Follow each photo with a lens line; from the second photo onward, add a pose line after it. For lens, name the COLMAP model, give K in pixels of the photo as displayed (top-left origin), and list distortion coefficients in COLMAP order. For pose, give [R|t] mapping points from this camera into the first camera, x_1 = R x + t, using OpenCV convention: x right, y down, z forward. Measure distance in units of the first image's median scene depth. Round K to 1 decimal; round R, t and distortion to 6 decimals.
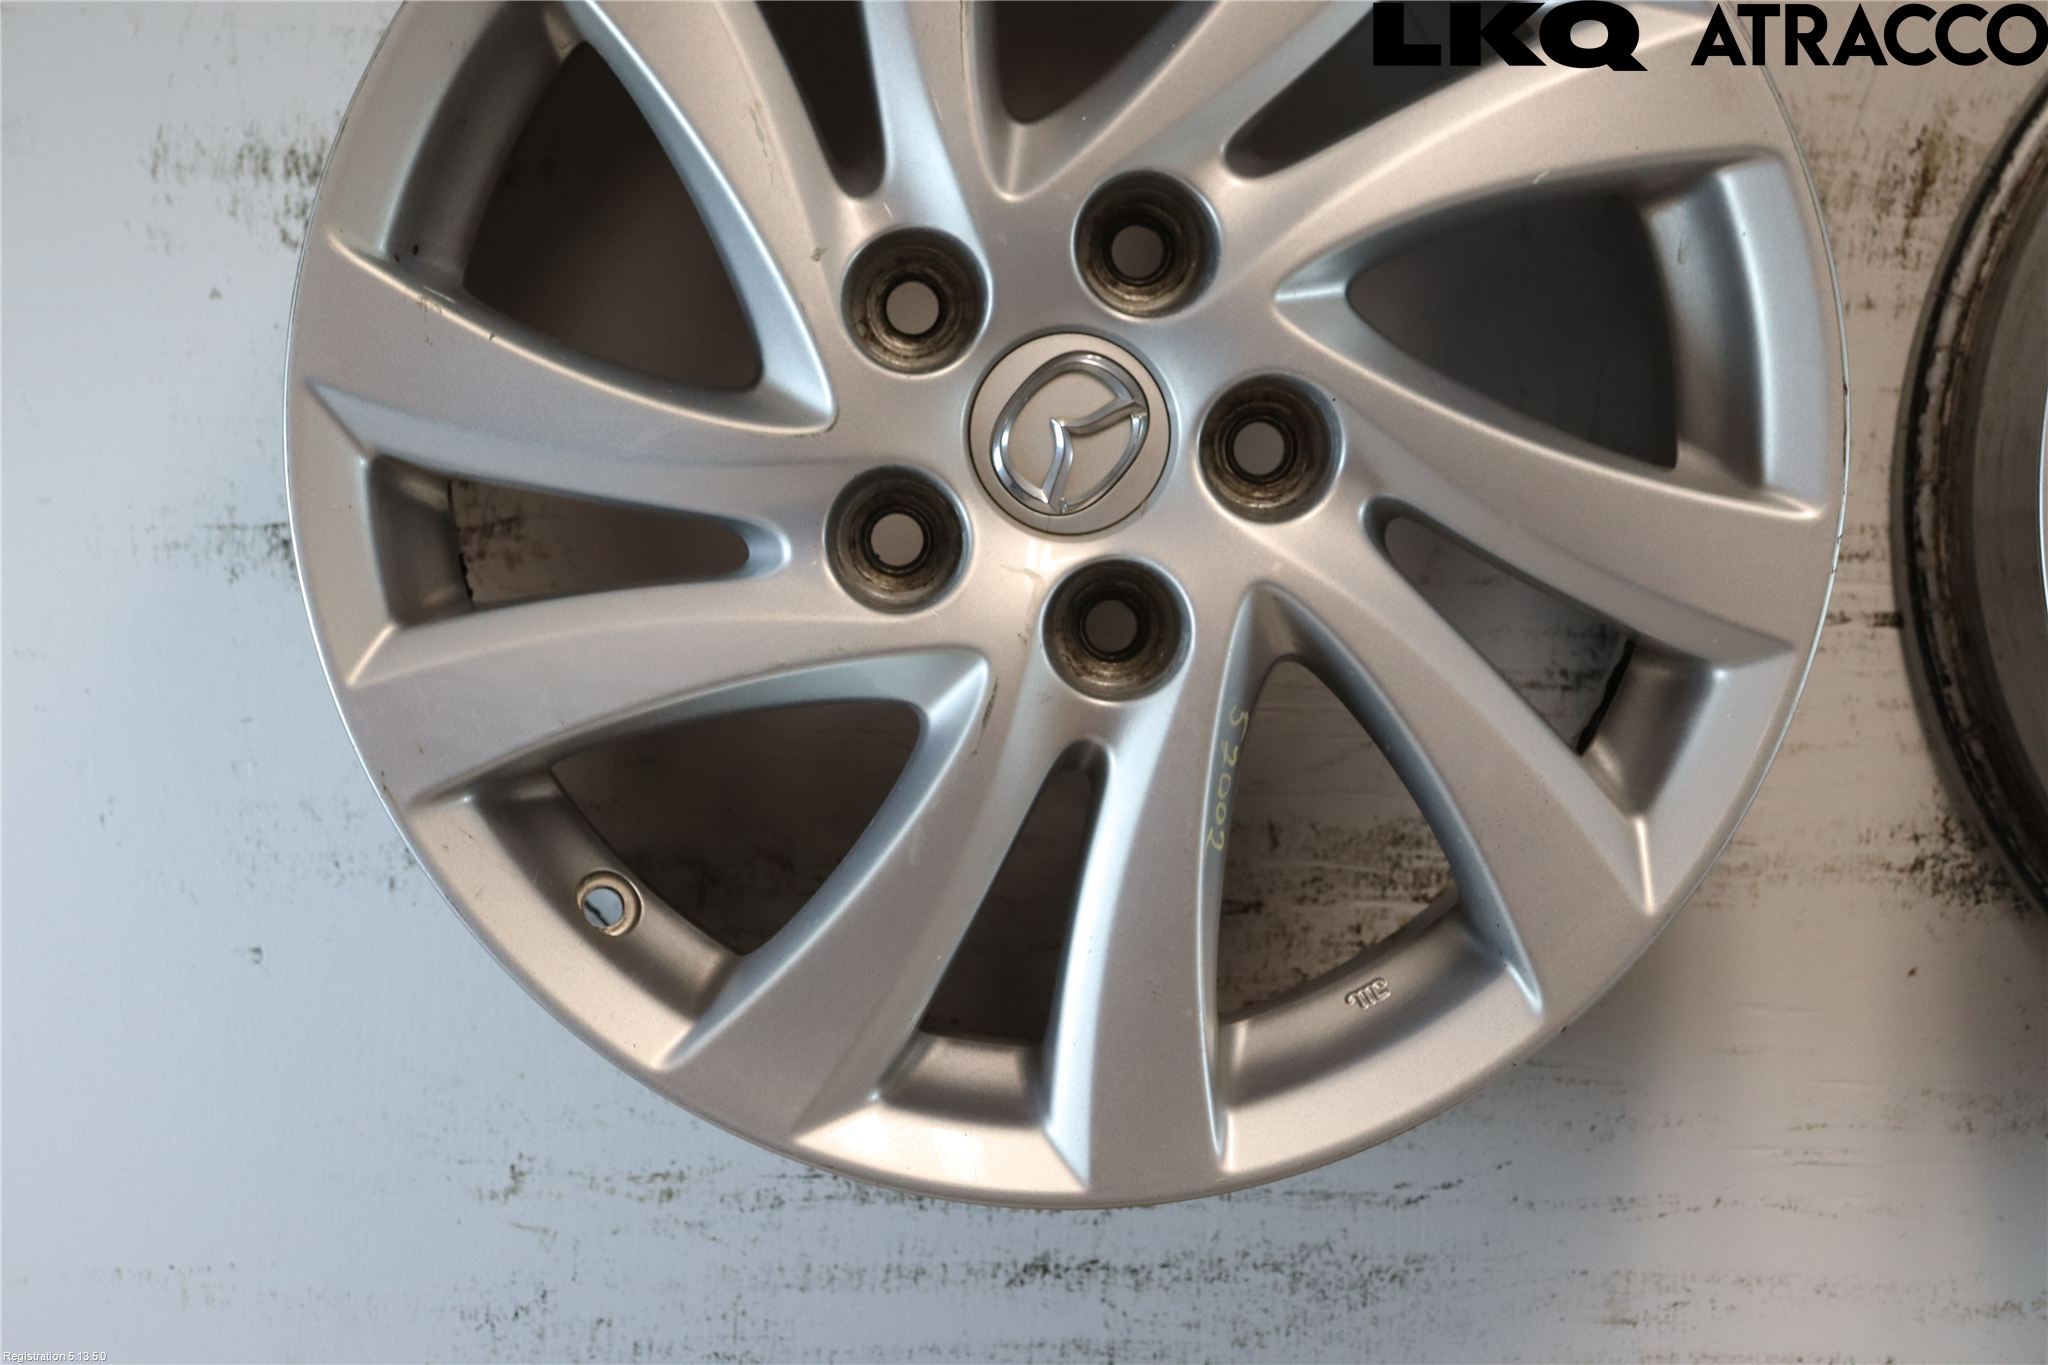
lens RADIAL K [[5002.9, 0, 1022.7], [0, 5002.9, 713.7], [0, 0, 1]] dist [0.450065, 0.000000]
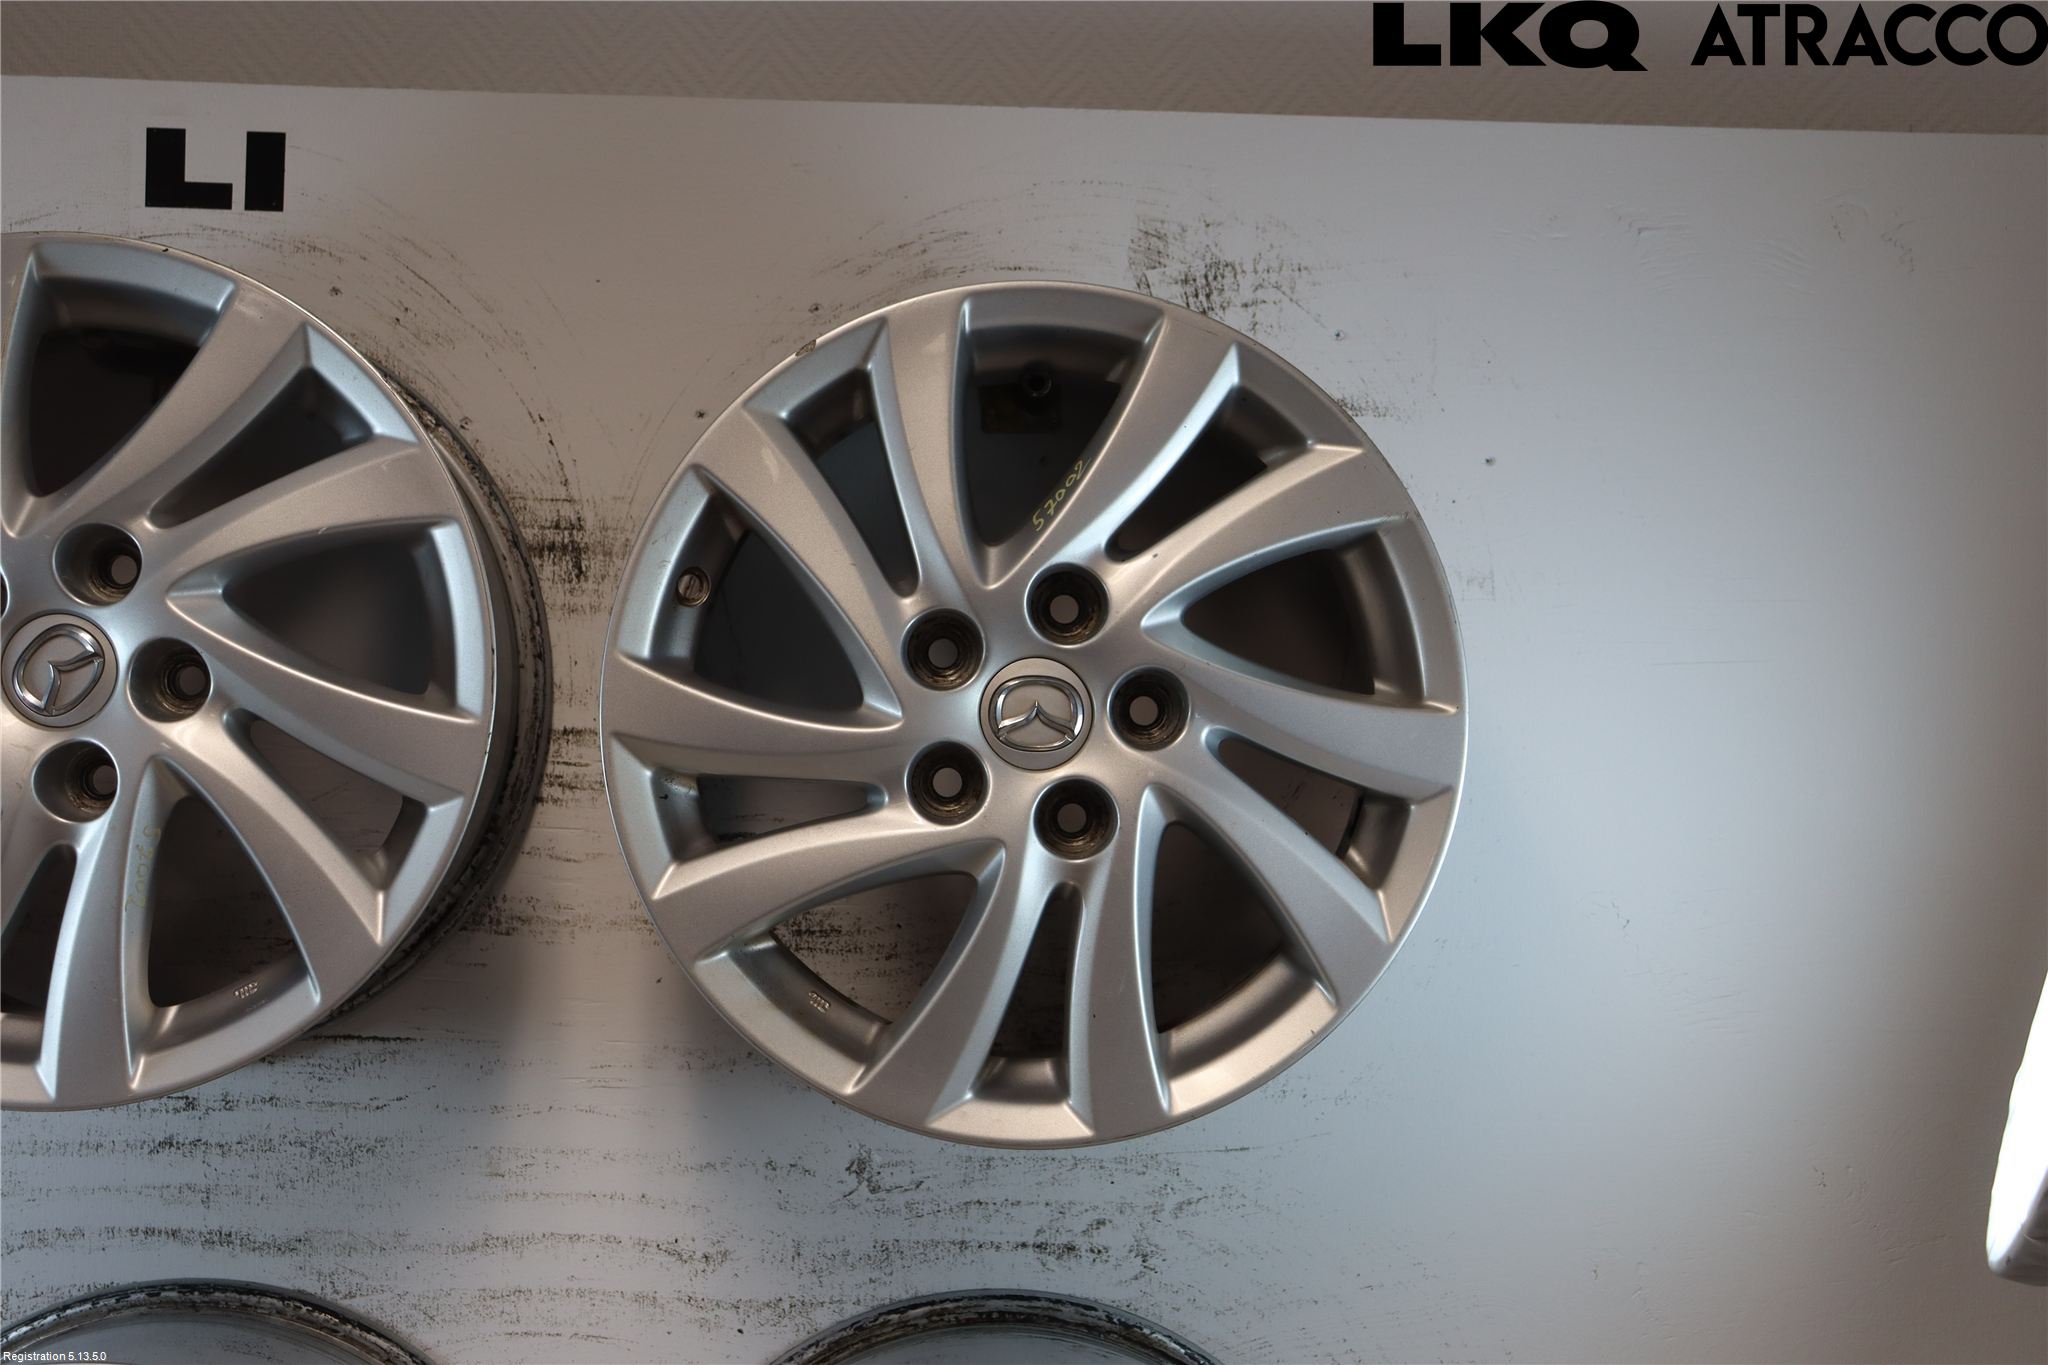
lens RADIAL K [[2560.1, 0, 1019.5], [0, 2560.1, 712.8], [0, 0, 1]] dist [0.004578, 0.000000]
pose [[0.999915, 0.009861, -0.008551, 0.310532], [-0.010299, 0.998551, -0.052825, 0.002764], [0.008018, 0.052908, 0.998567, 0.089194]]
